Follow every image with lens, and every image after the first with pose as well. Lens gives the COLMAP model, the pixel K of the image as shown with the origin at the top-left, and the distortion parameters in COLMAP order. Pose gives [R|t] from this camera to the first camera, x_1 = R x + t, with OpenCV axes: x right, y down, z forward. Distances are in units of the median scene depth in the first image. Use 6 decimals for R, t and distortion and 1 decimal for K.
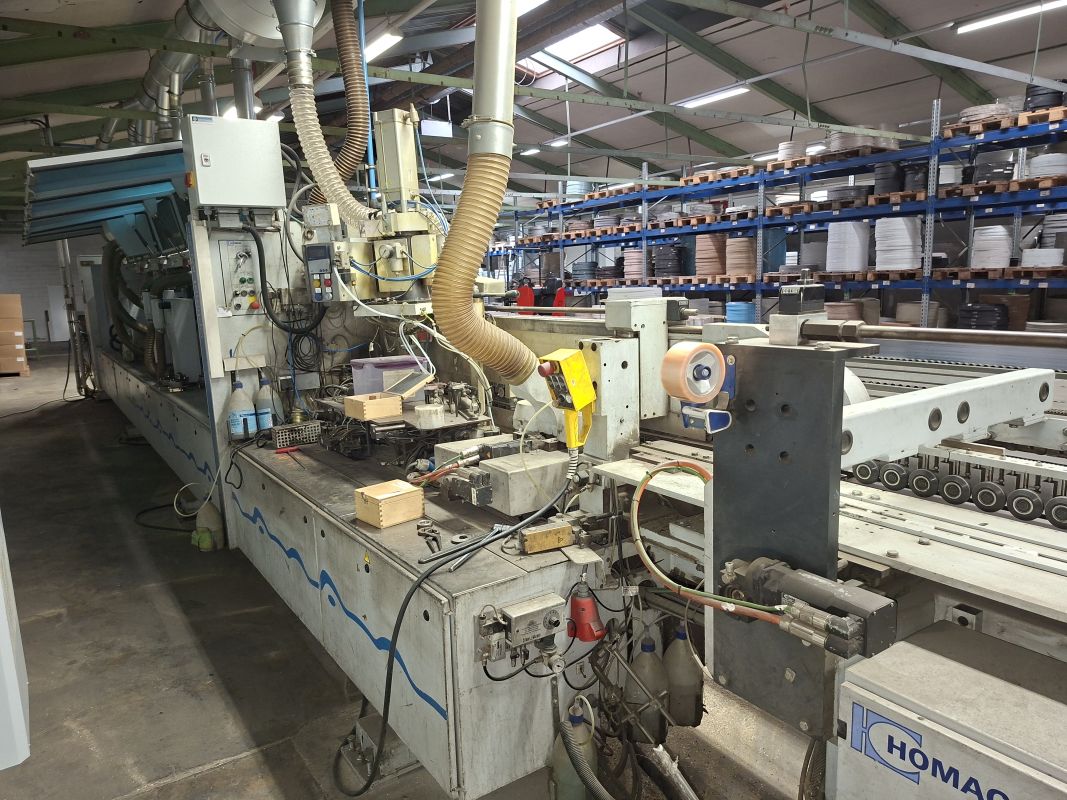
lens RADIAL K [[735.8, 0, 533.5], [0, 735.8, 412.8], [0, 0, 1]] dist [0.067121, -0.075548]
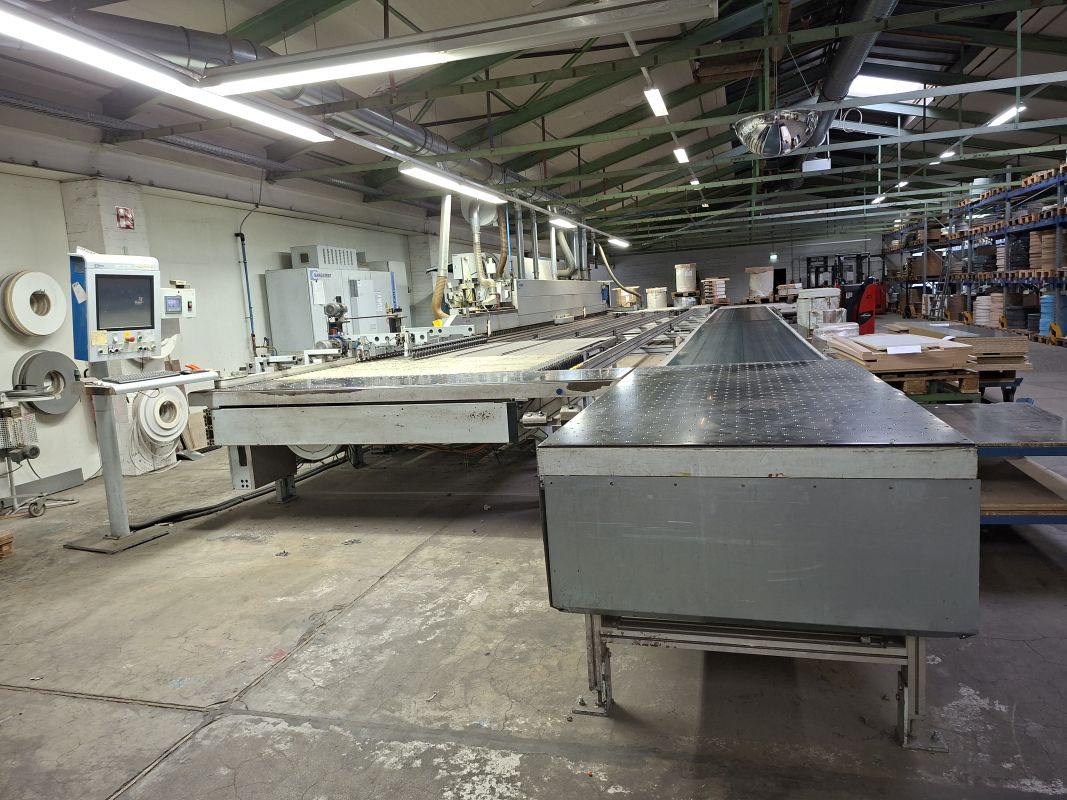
lens RADIAL K [[735.8, 0, 534.7], [0, 735.8, 409.6], [0, 0, 1]] dist [0.067121, -0.075548]
pose [[0.643515, 0.104814, -0.758223, 1.091146], [-0.096922, 0.993765, 0.055115, 0.044371], [0.759273, 0.038021, 0.649661, -0.415672]]
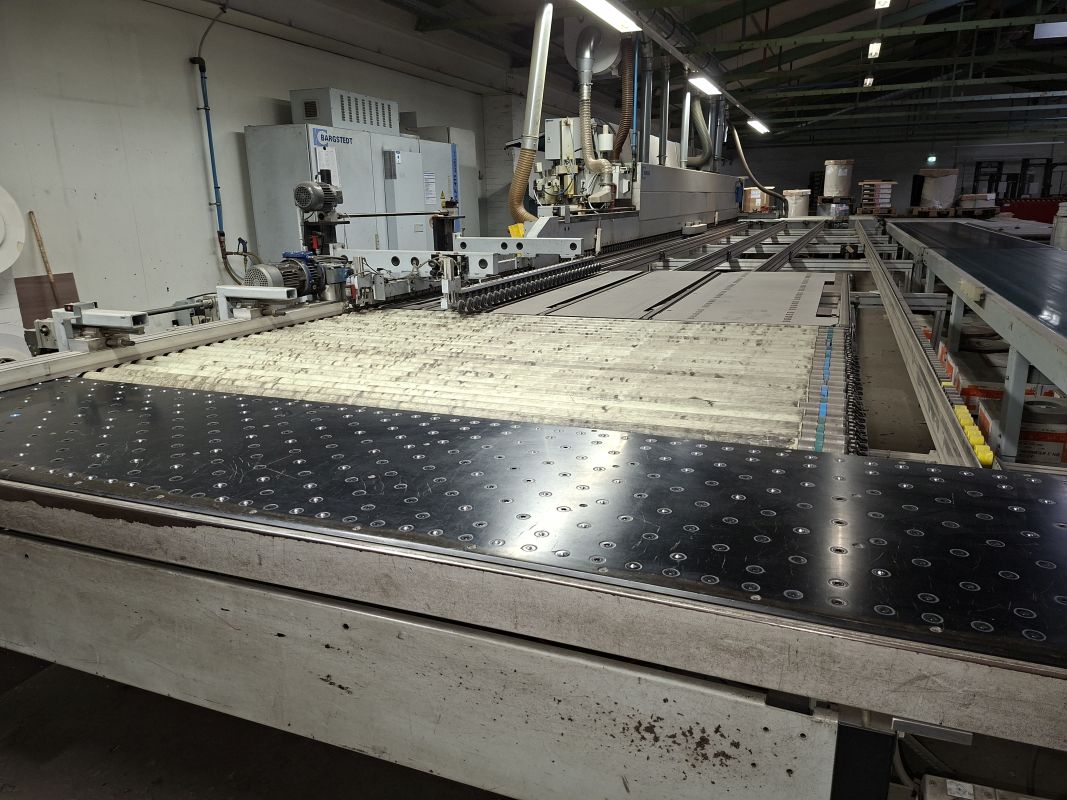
lens RADIAL K [[735.8, 0, 538.2], [0, 735.8, 406.0], [0, 0, 1]] dist [0.067121, -0.075548]
pose [[0.559984, 0.245986, -0.791144, 0.675893], [-0.154227, 0.969166, 0.192174, 0.009827], [0.814022, 0.014401, 0.580655, -0.151812]]
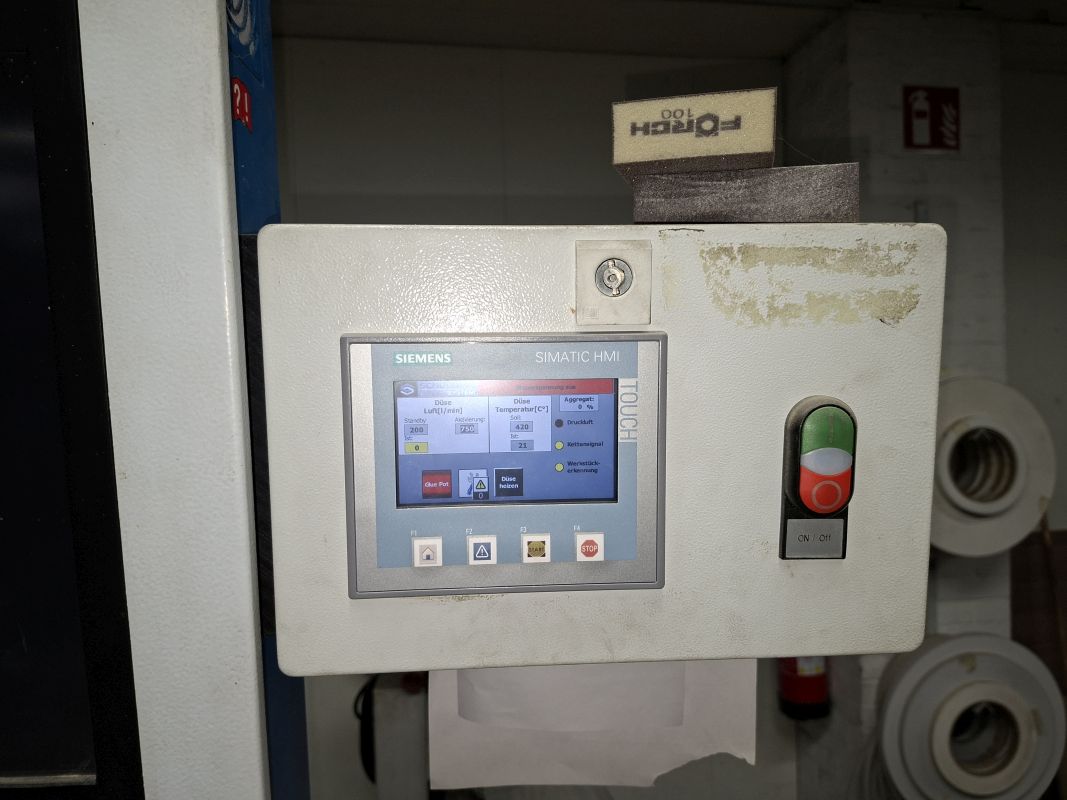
lens RADIAL K [[735.8, 0, 536.1], [0, 735.8, 394.9], [0, 0, 1]] dist [0.067121, -0.075548]
pose [[-0.424990, 0.042708, -0.904190, 0.387792], [-0.124674, 0.986605, 0.105201, 0.009514], [0.896571, 0.157438, -0.413972, -0.208694]]
